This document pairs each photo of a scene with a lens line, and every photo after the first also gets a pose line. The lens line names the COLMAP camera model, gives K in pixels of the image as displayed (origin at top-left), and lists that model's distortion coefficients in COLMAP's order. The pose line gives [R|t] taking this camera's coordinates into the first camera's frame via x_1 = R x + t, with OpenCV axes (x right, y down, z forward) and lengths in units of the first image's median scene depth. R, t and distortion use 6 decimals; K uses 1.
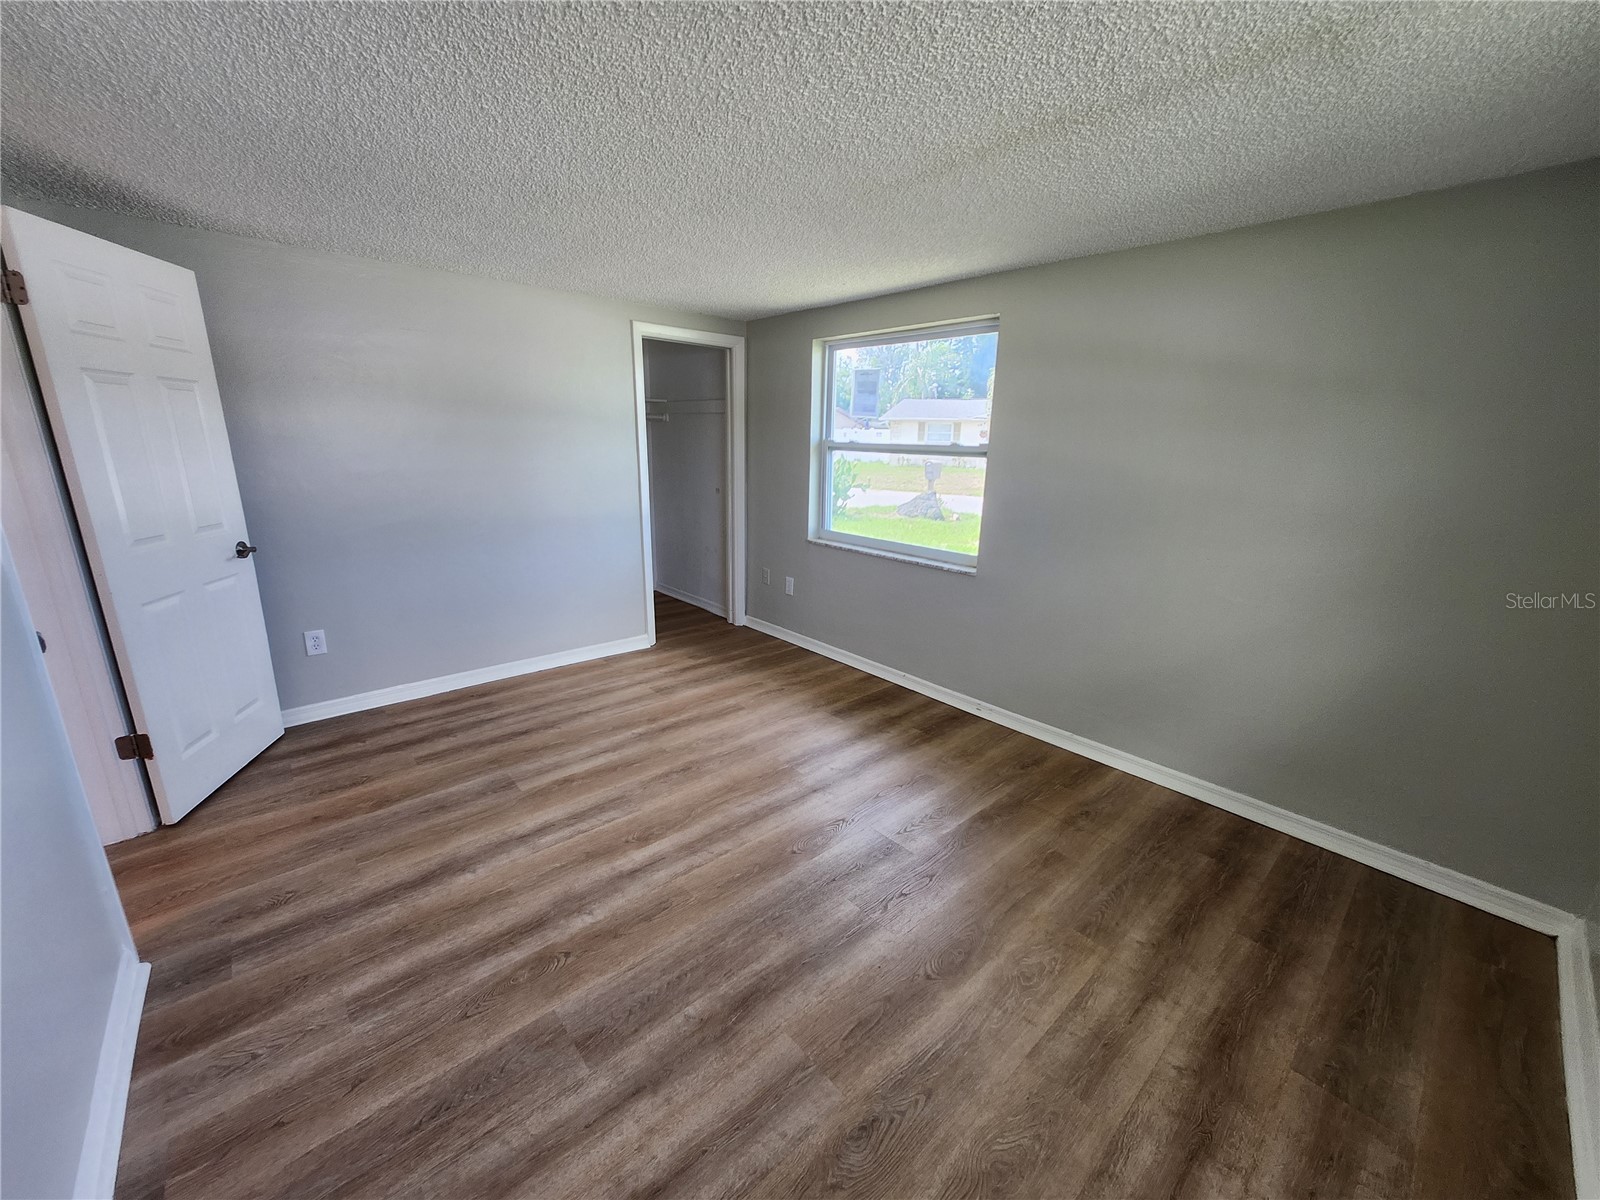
lens RADIAL K [[626.1, 0, 810.3], [0, 626.1, 602.2], [0, 0, 1]] dist [0.000434, 0.000266]
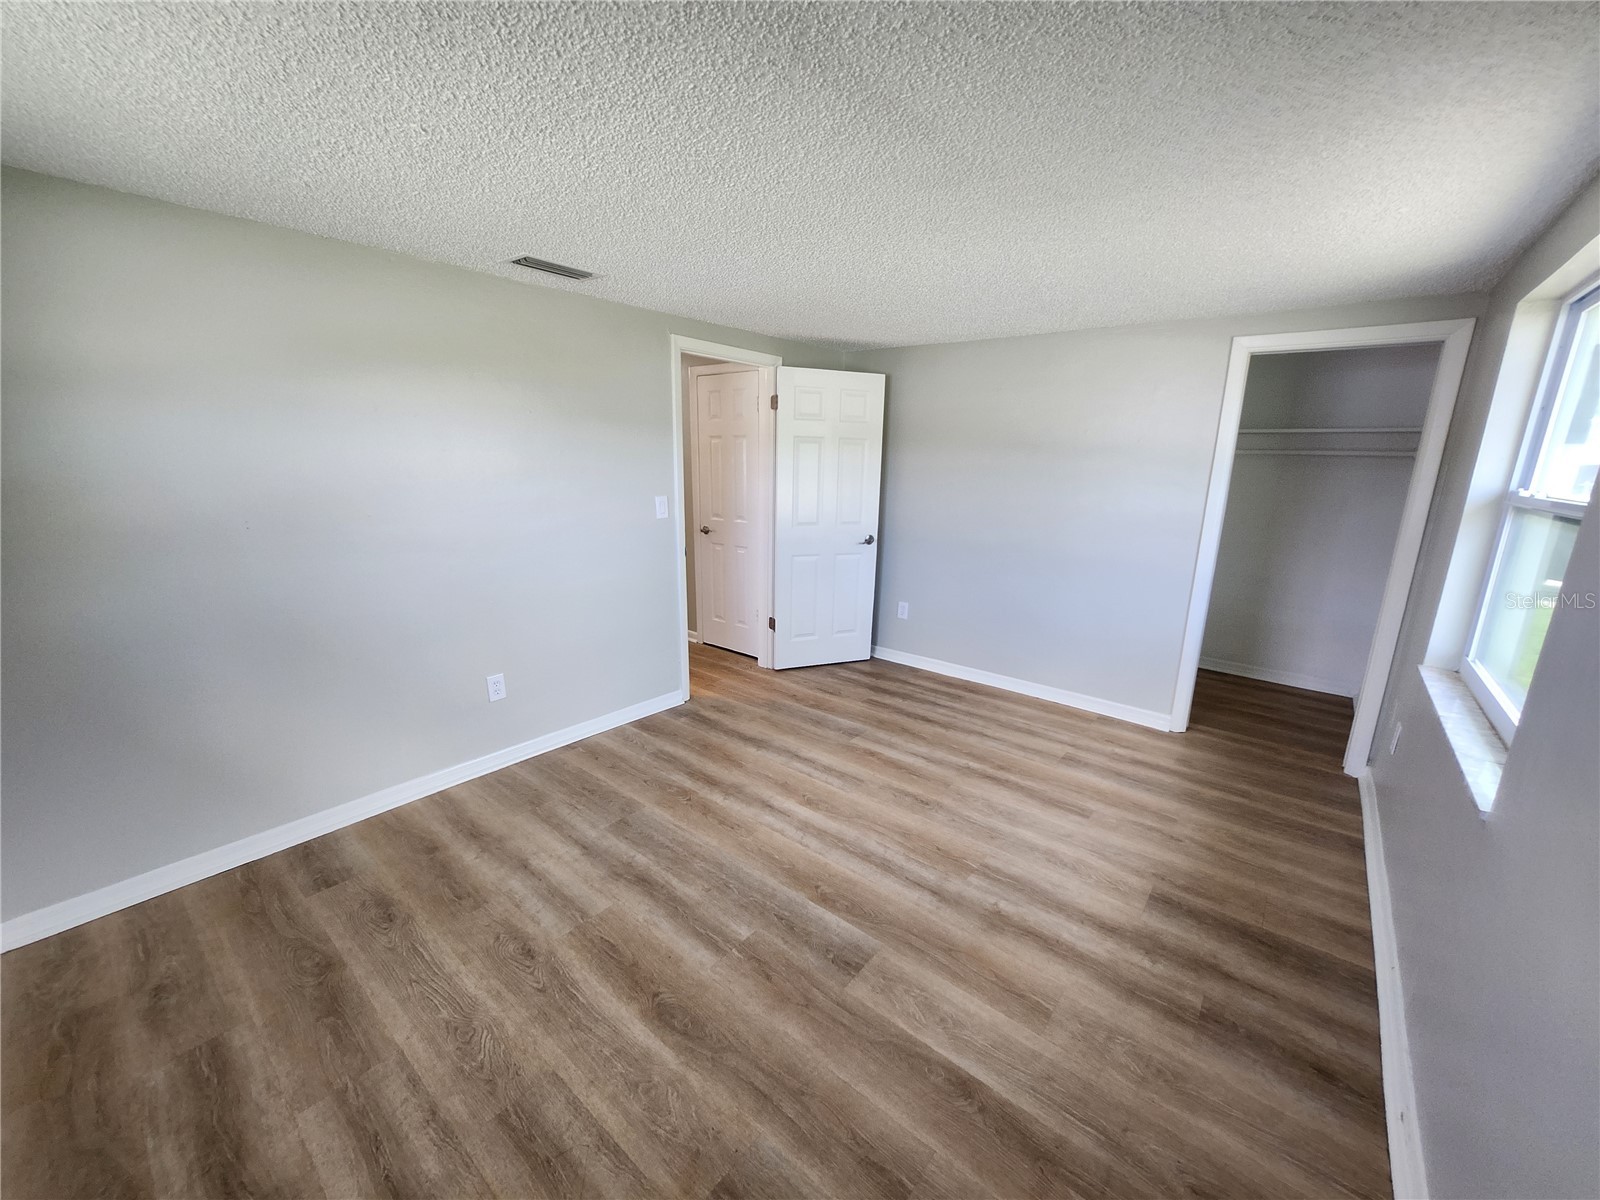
lens RADIAL K [[624.3, 0, 810.2], [0, 624.3, 607.7], [0, 0, 1]] dist [0.000620, -0.000091]
pose [[0.150884, 0.214567, -0.964984, 0.759307], [-0.269924, 0.948008, 0.168587, -0.166783], [0.950986, 0.235035, 0.200956, 0.629843]]
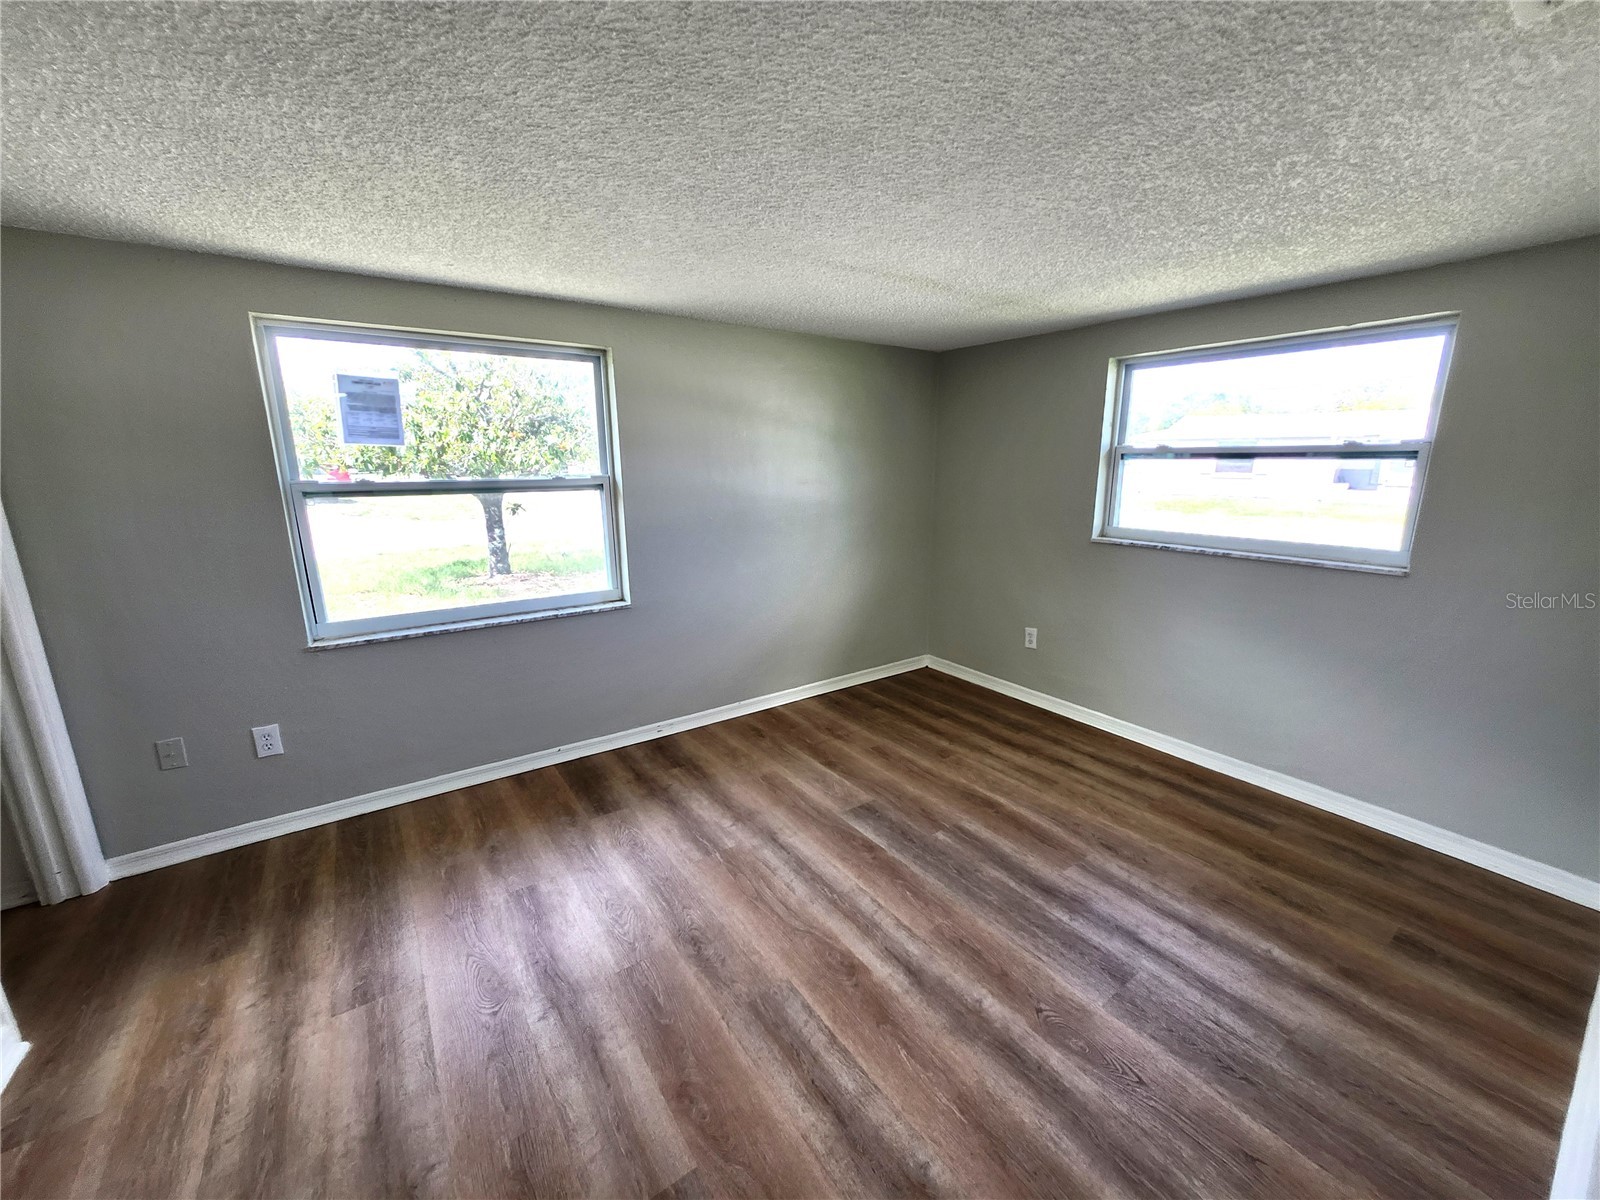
lens RADIAL K [[626.1, 0, 810.3], [0, 626.1, 602.2], [0, 0, 1]] dist [0.000434, 0.000266]
pose [[0.120224, -0.243111, 0.962519, -0.888696], [0.259142, 0.943622, 0.205969, -0.244431], [-0.958328, 0.224667, 0.176446, 0.747691]]
